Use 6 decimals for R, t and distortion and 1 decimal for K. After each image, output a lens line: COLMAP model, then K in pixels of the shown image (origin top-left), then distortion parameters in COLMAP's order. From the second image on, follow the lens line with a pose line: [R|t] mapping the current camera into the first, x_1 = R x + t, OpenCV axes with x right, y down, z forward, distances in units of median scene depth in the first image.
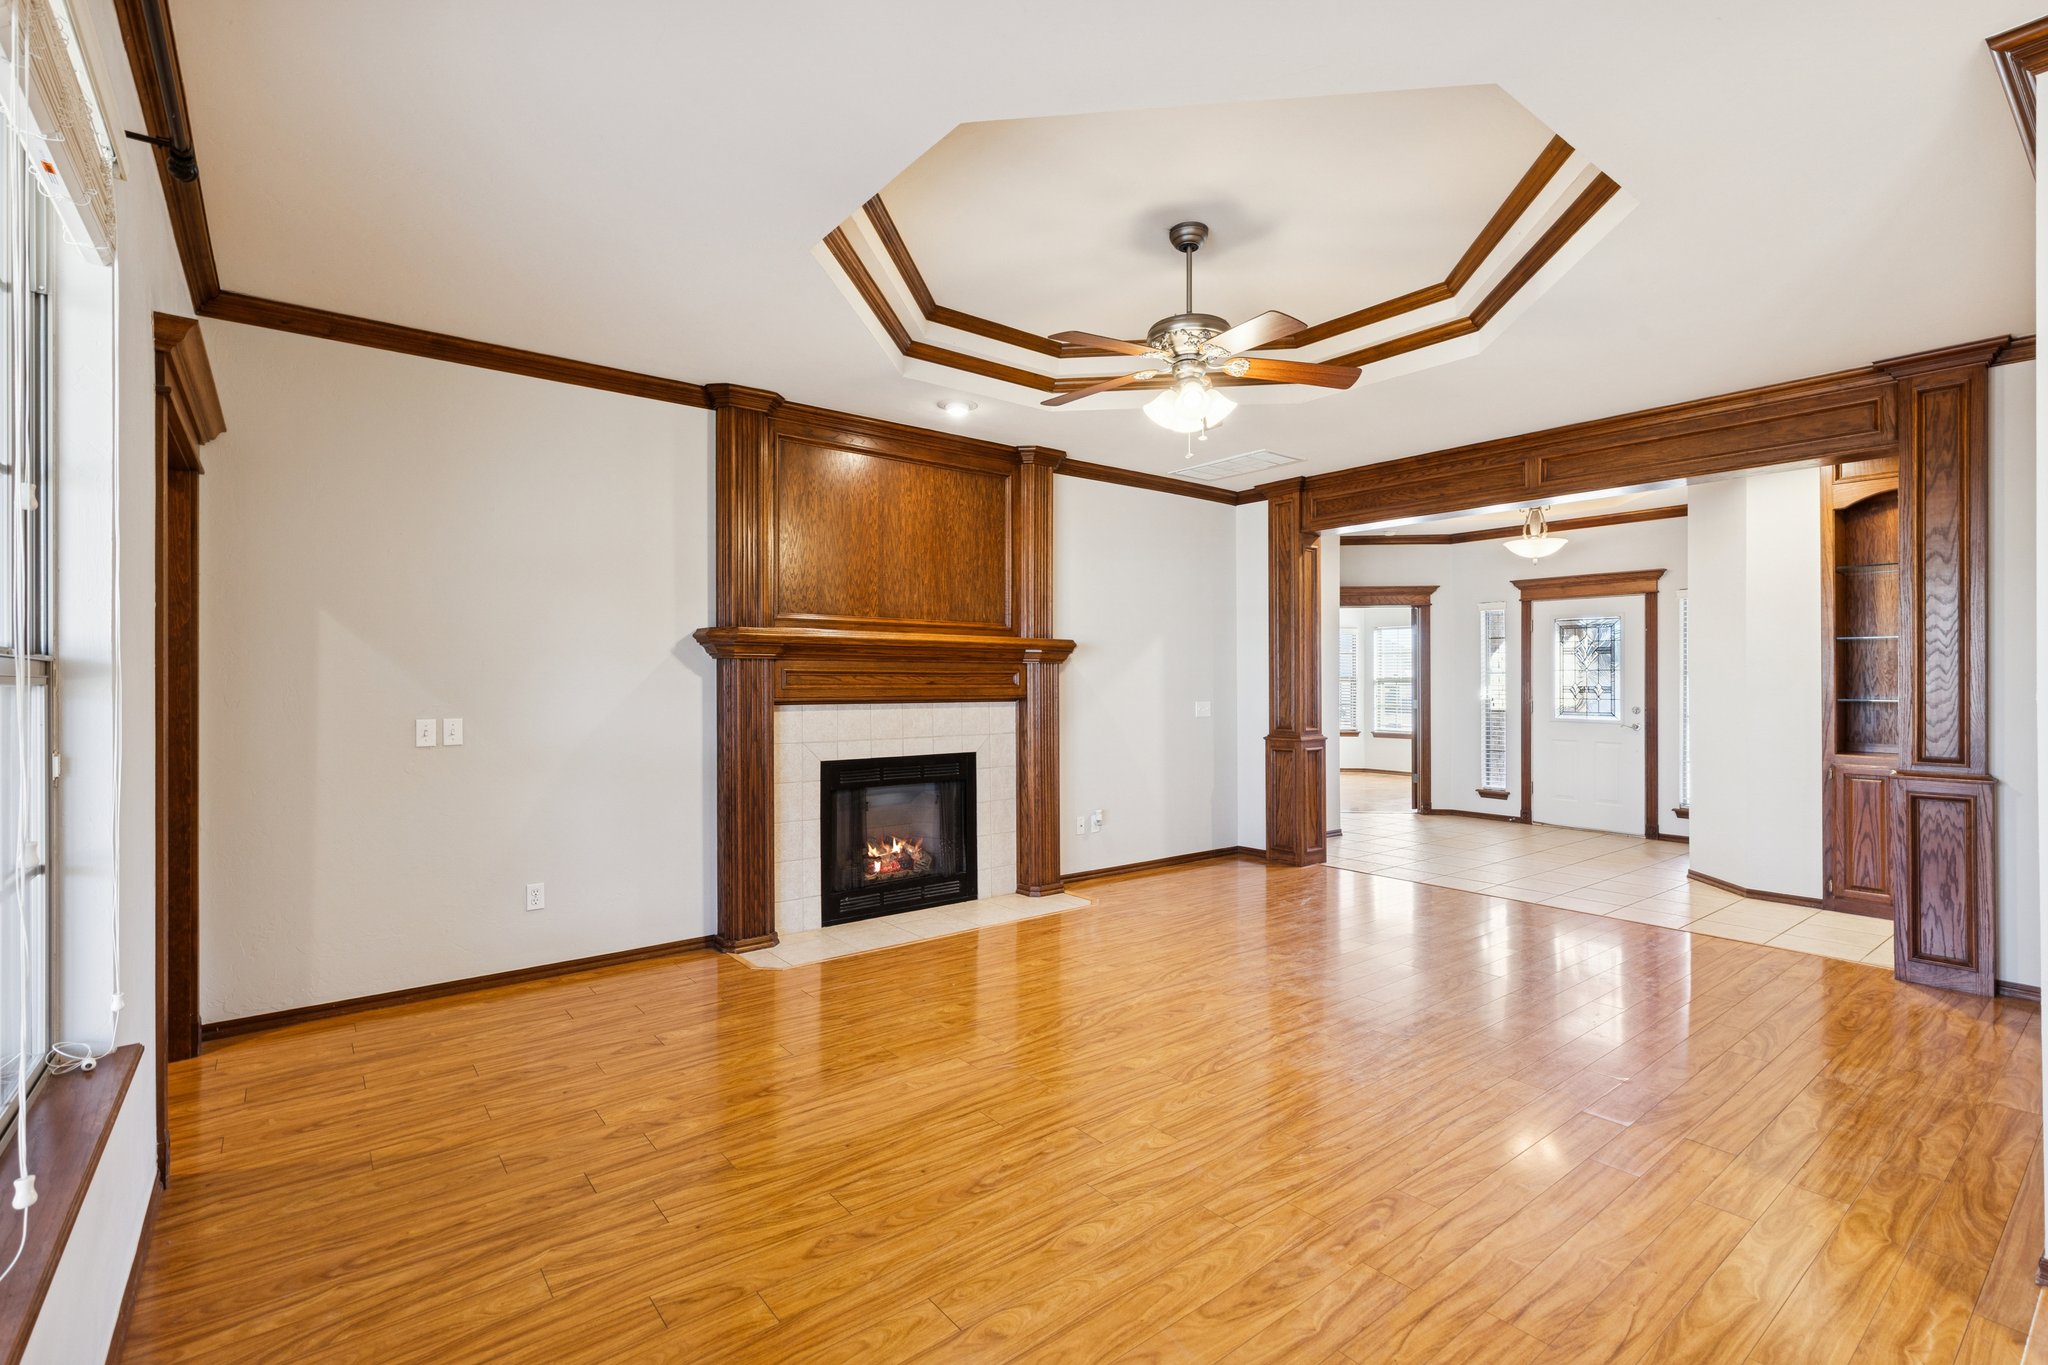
lens RADIAL K [[928.9, 0, 1012.3], [0, 928.9, 672.5], [0, 0, 1]] dist [0.002406, -0.001221]
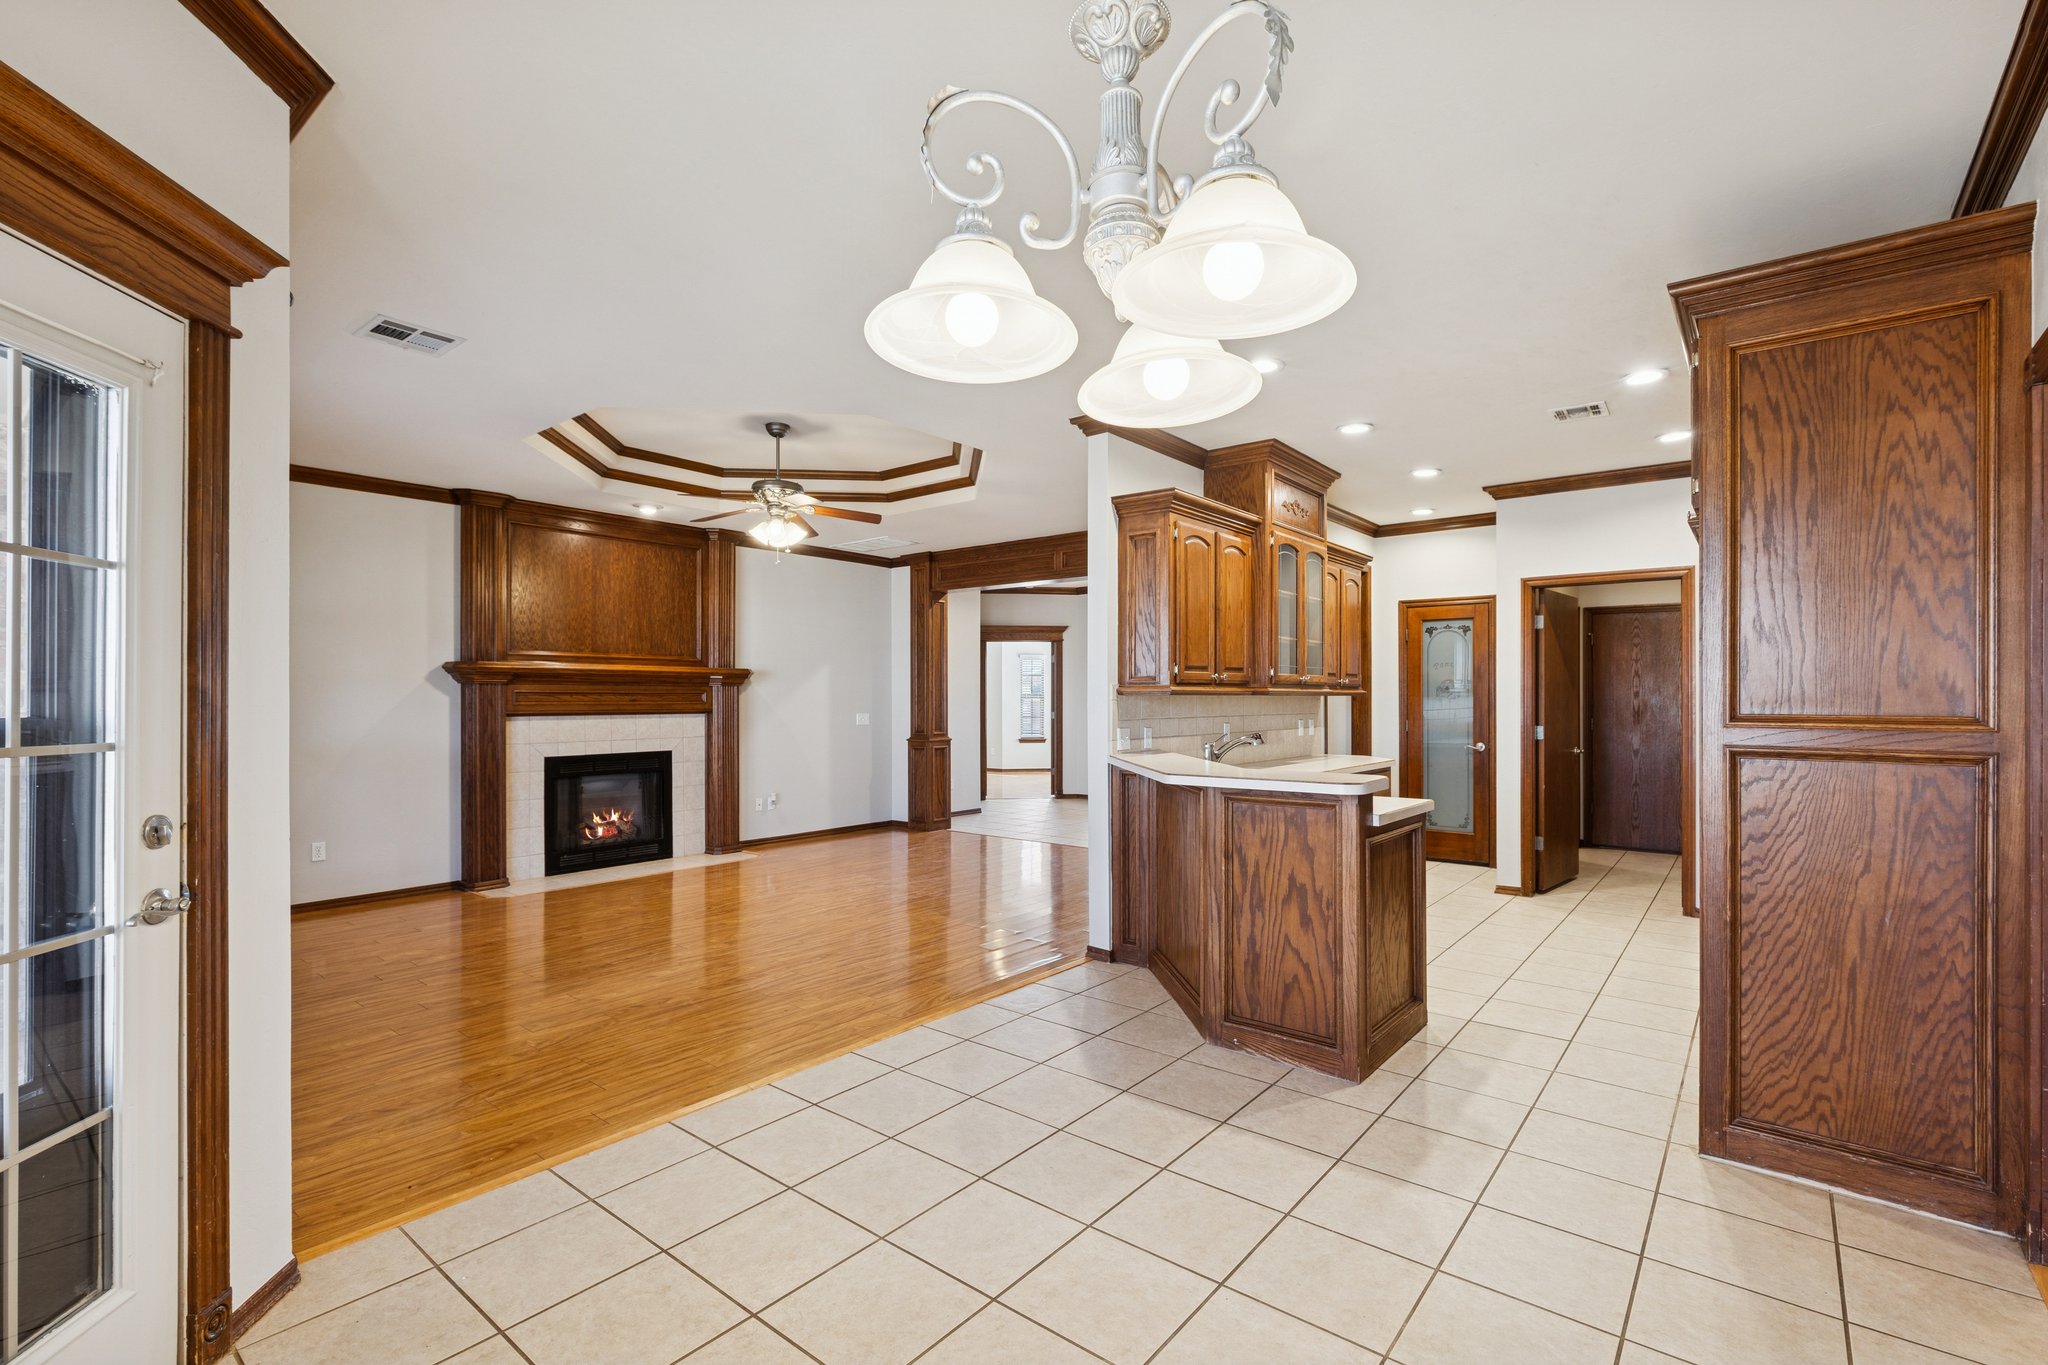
lens RADIAL K [[928.9, 0, 1018.2], [0, 928.9, 689.3], [0, 0, 1]] dist [0.002406, -0.001221]
pose [[0.975089, 0.001049, 0.221810, 0.152117], [-0.001252, 0.999999, 0.000771, -0.006630], [-0.221809, -0.001029, 0.975090, -0.441400]]
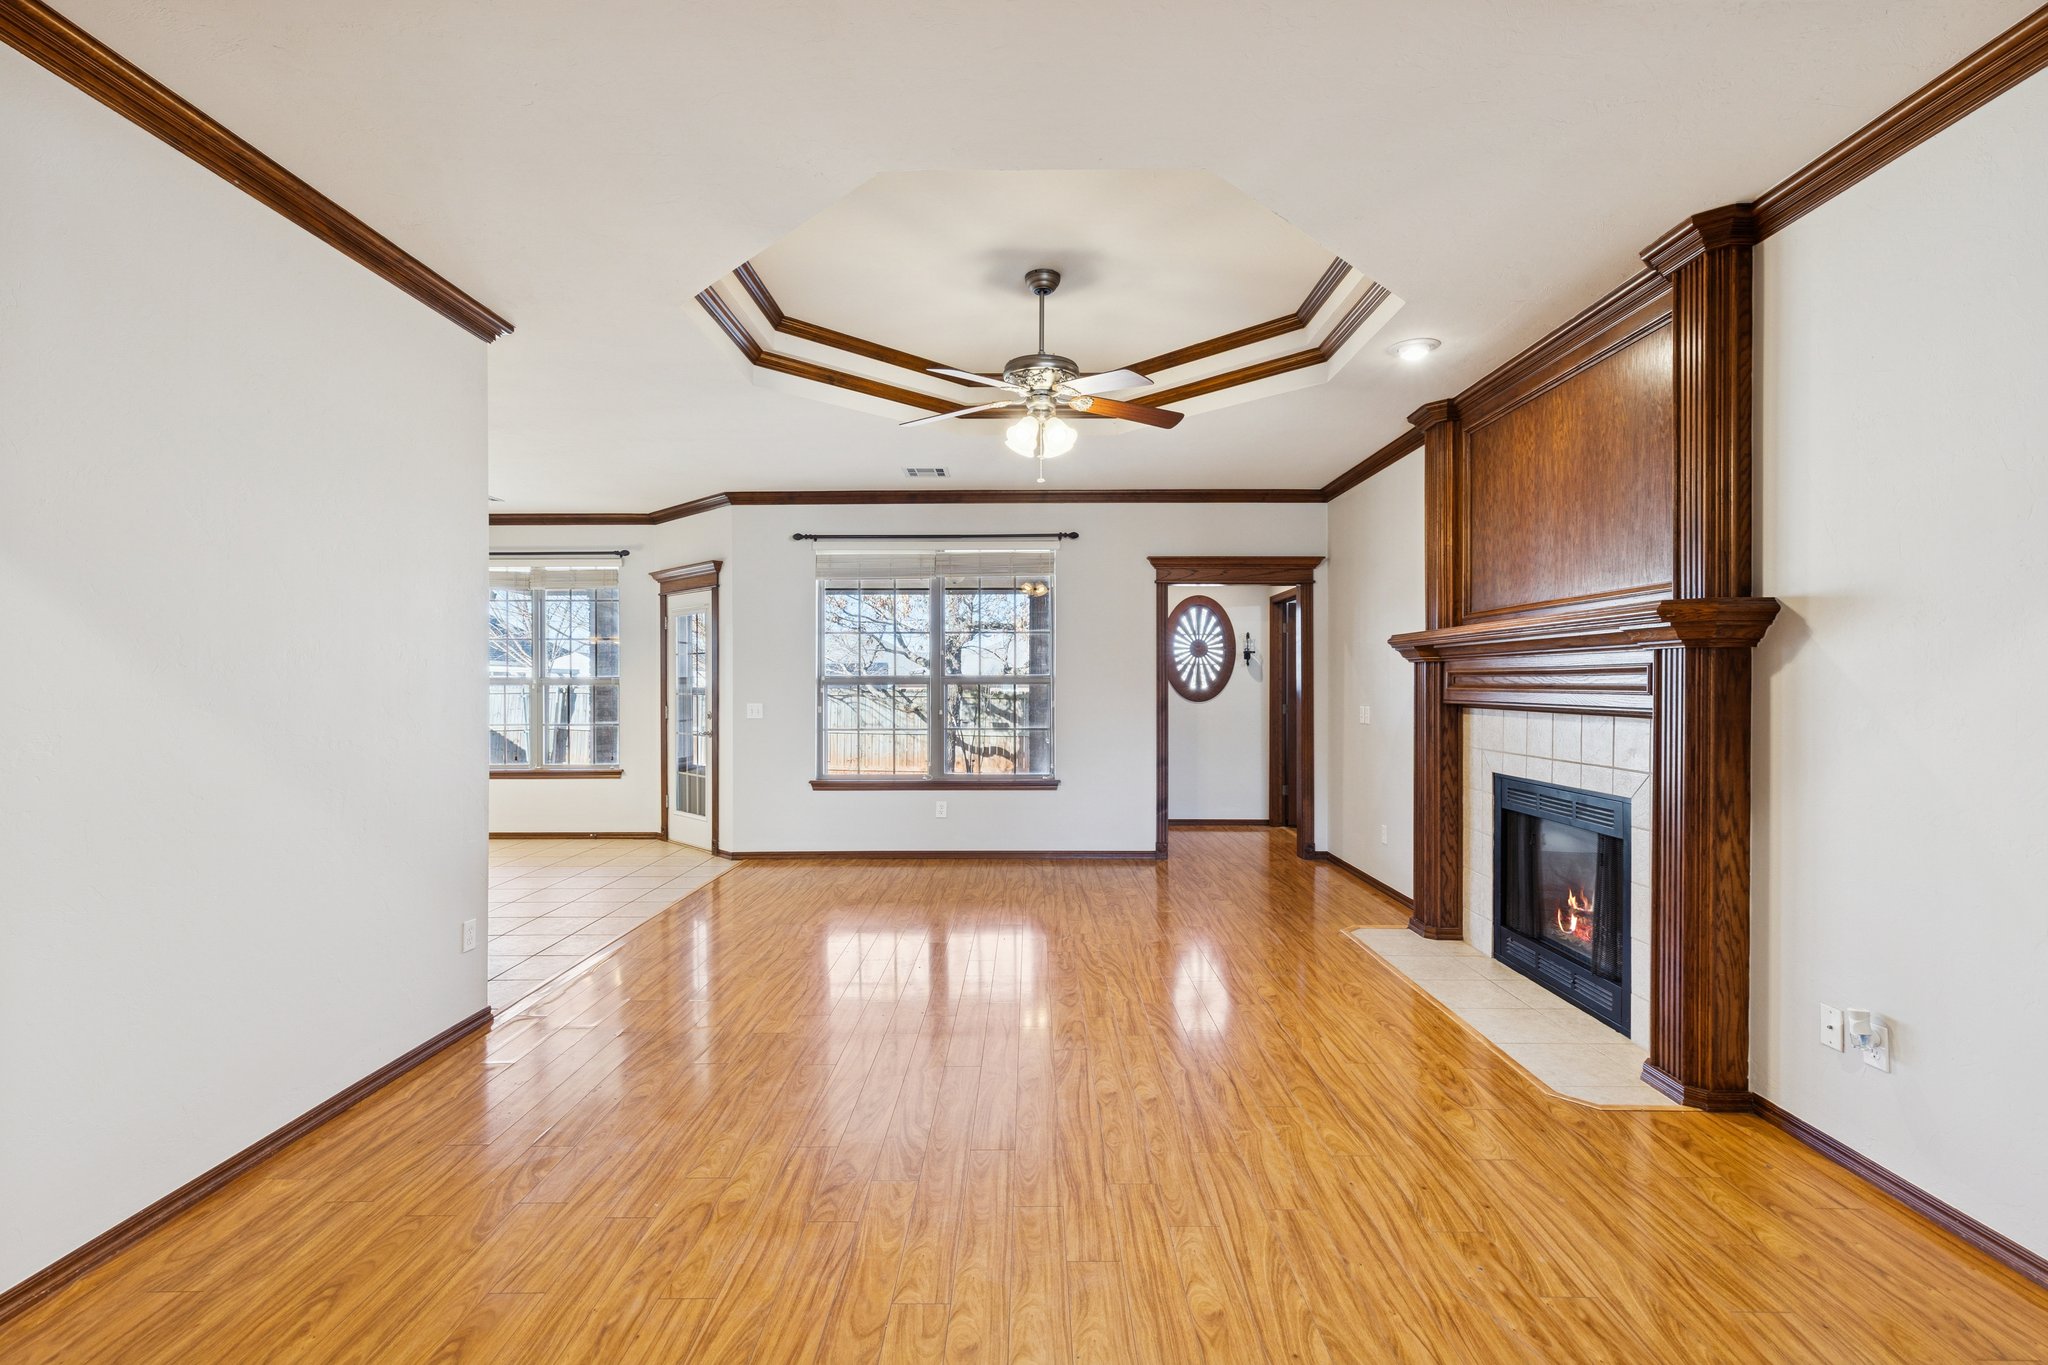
lens RADIAL K [[928.9, 0, 1043.0], [0, 928.9, 685.2], [0, 0, 1]] dist [0.002406, -0.001221]
pose [[-0.603602, 0.004937, -0.797270, 0.676369], [0.011918, 0.999925, -0.002831, 0.007886], [0.797196, -0.011211, -0.603616, 1.049786]]
